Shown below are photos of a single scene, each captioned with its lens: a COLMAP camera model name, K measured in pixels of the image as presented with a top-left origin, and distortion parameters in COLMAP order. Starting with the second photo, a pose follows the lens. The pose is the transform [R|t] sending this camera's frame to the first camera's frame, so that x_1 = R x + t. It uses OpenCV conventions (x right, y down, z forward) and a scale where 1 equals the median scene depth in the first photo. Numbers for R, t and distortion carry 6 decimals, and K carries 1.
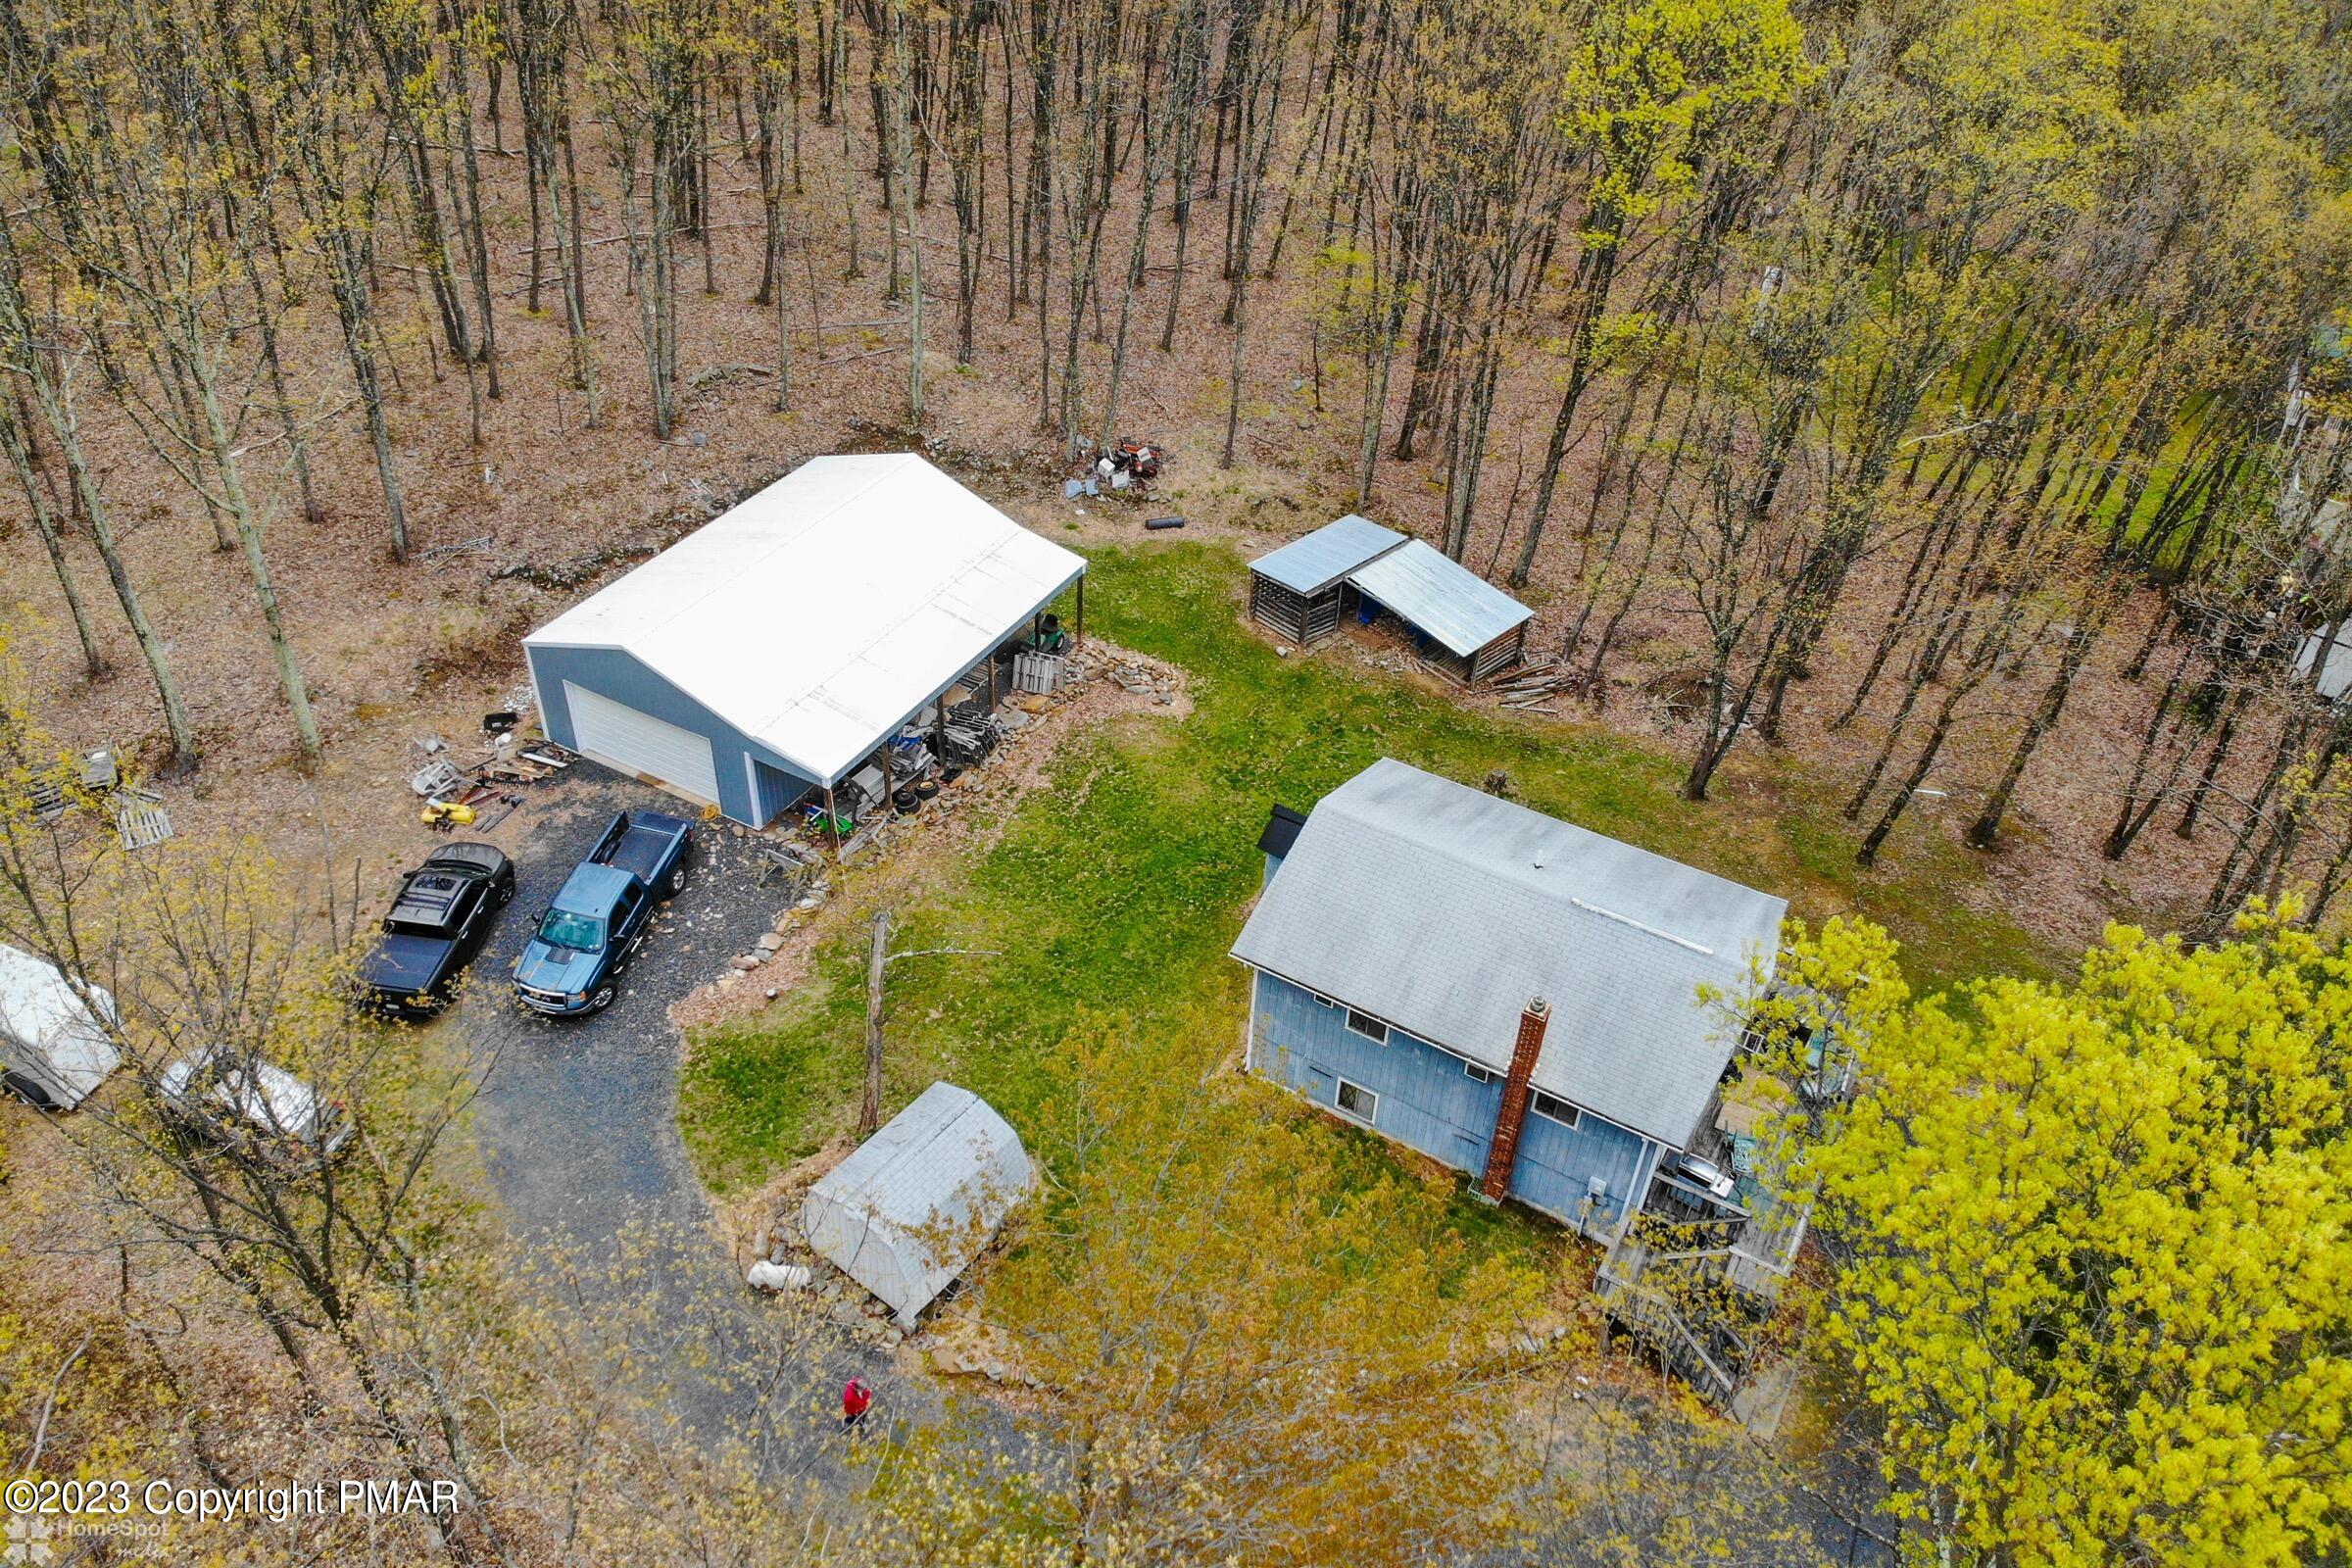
lens RADIAL K [[1662.8, 0, 1176.0], [0, 1662.8, 784.0], [0, 0, 1]] dist [0.082537, -0.207890]
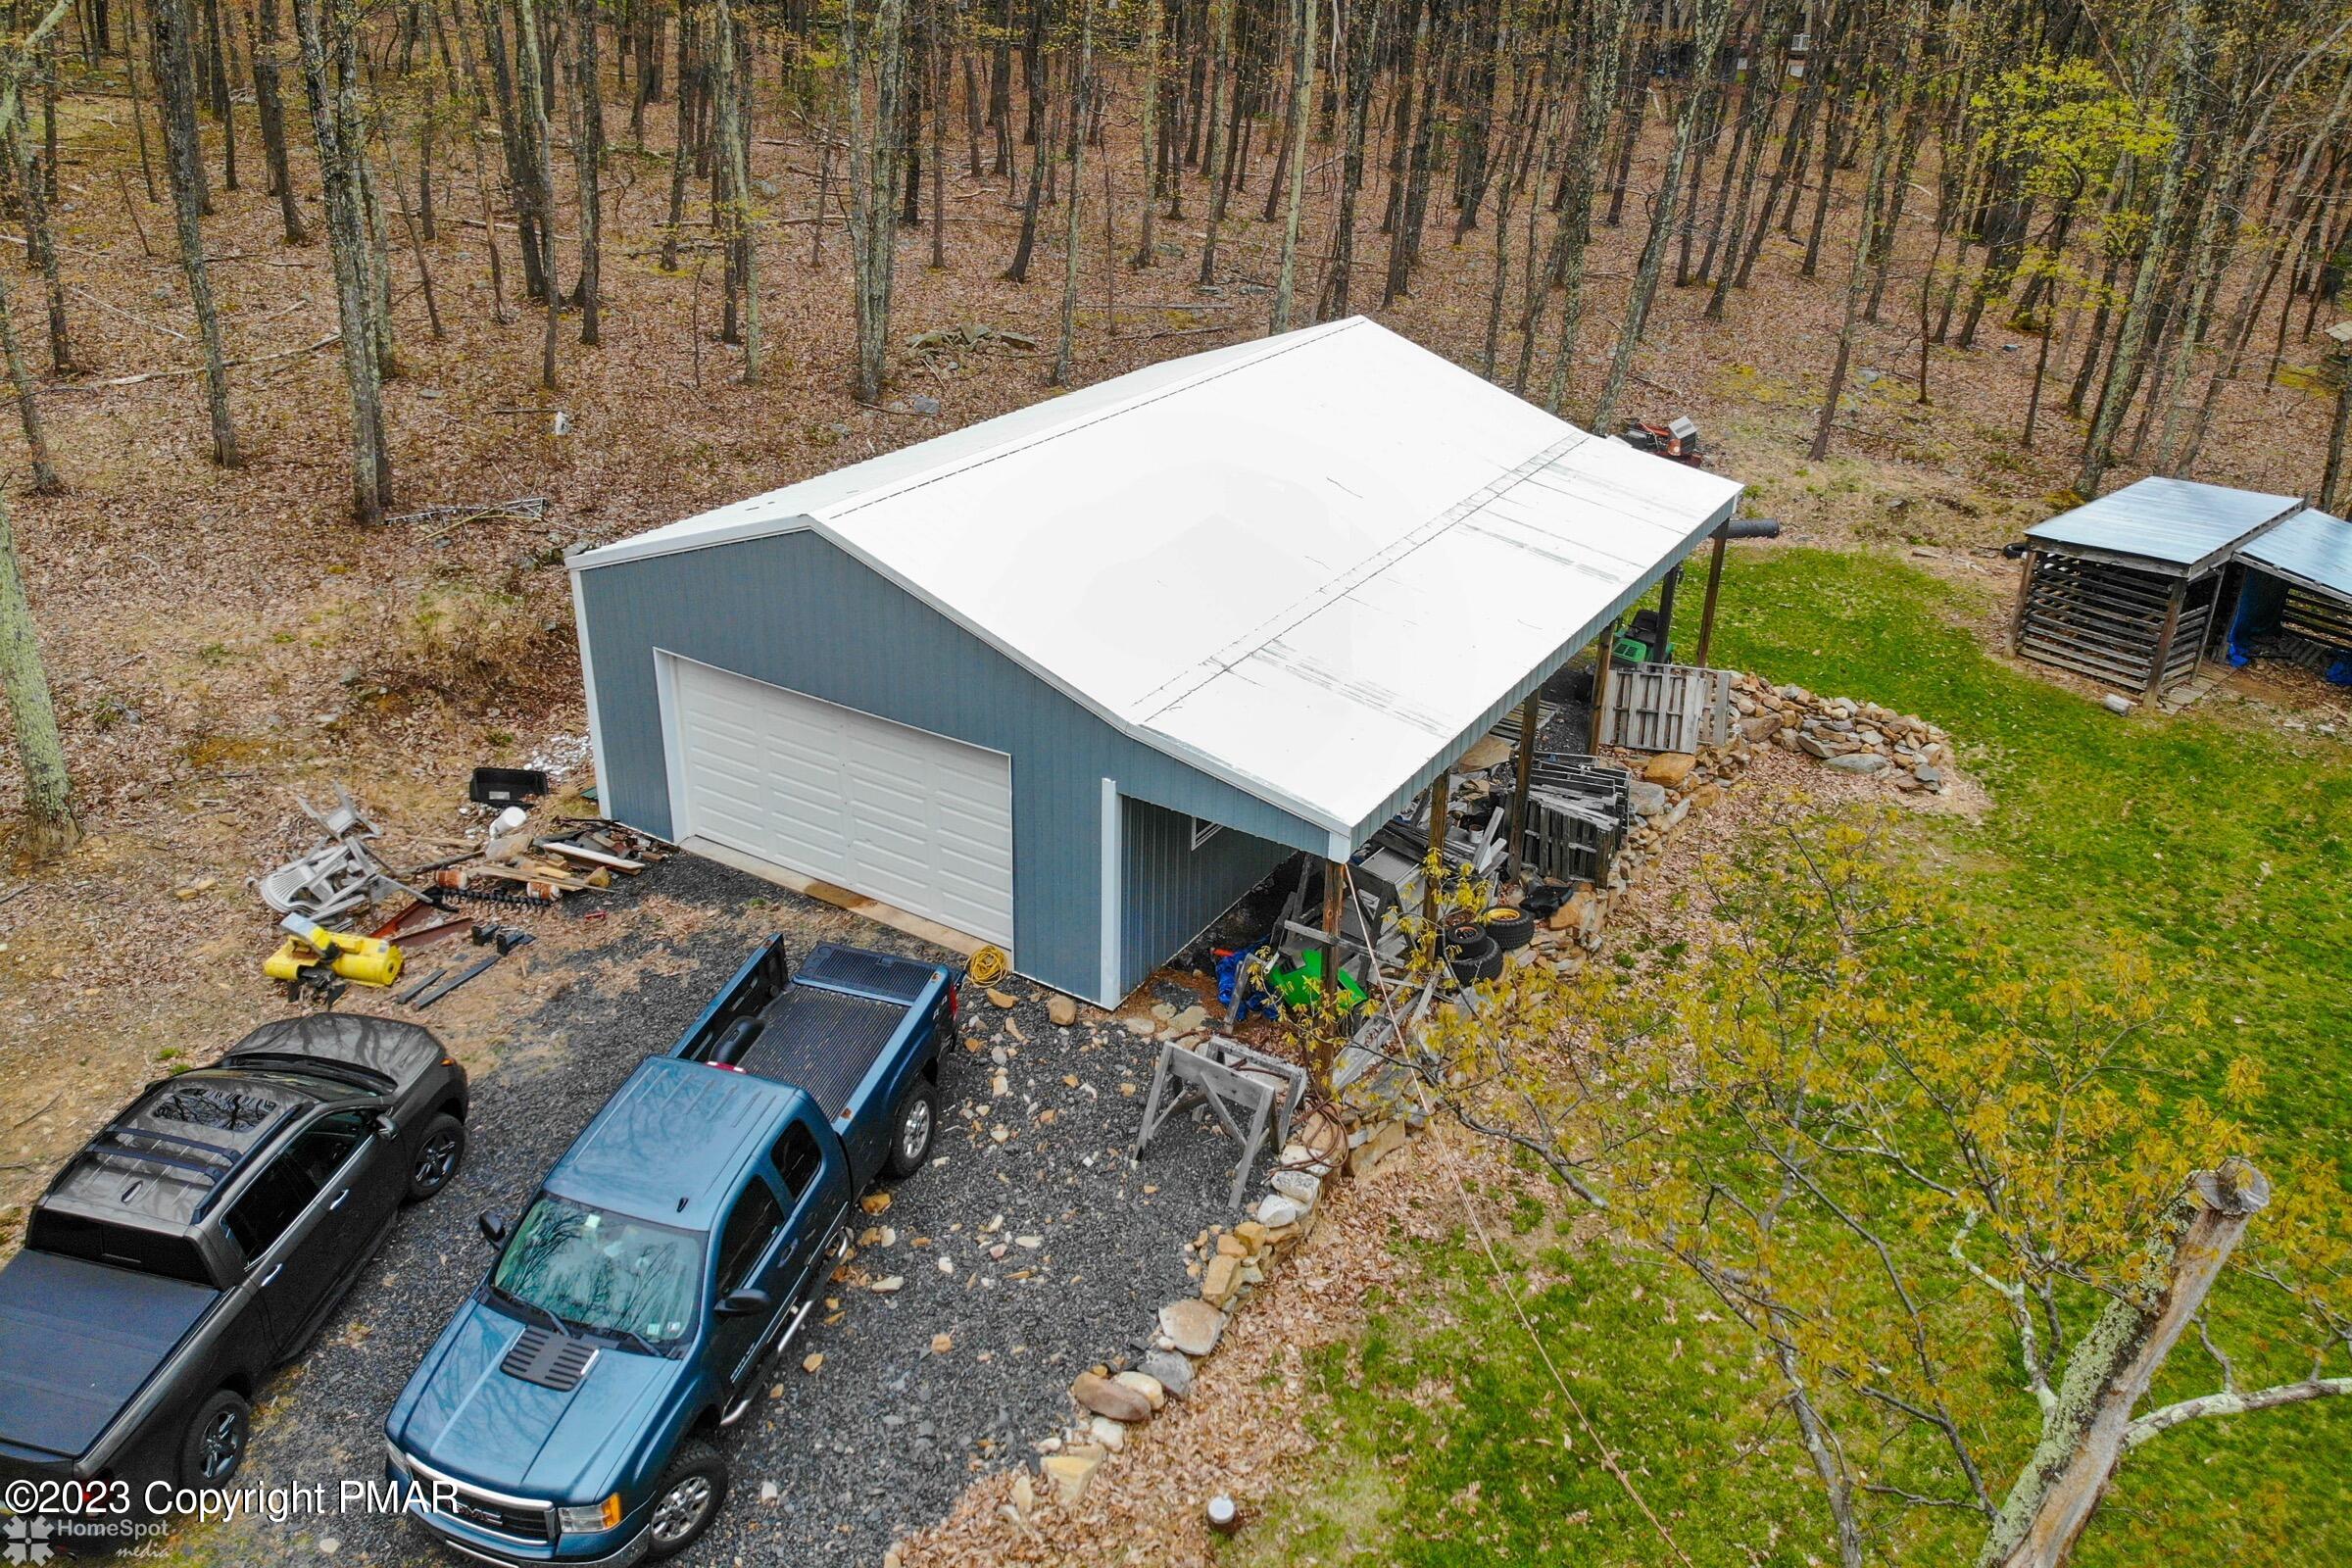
lens RADIAL K [[1873.2, 0, 1187.7], [0, 1873.2, 588.8], [0, 0, 1]] dist [0.139577, -0.344232]
pose [[0.996187, -0.012782, -0.086305, -0.191469], [-0.011954, 0.959887, -0.280133, 0.054831], [0.086424, 0.280096, 0.956074, 0.554651]]
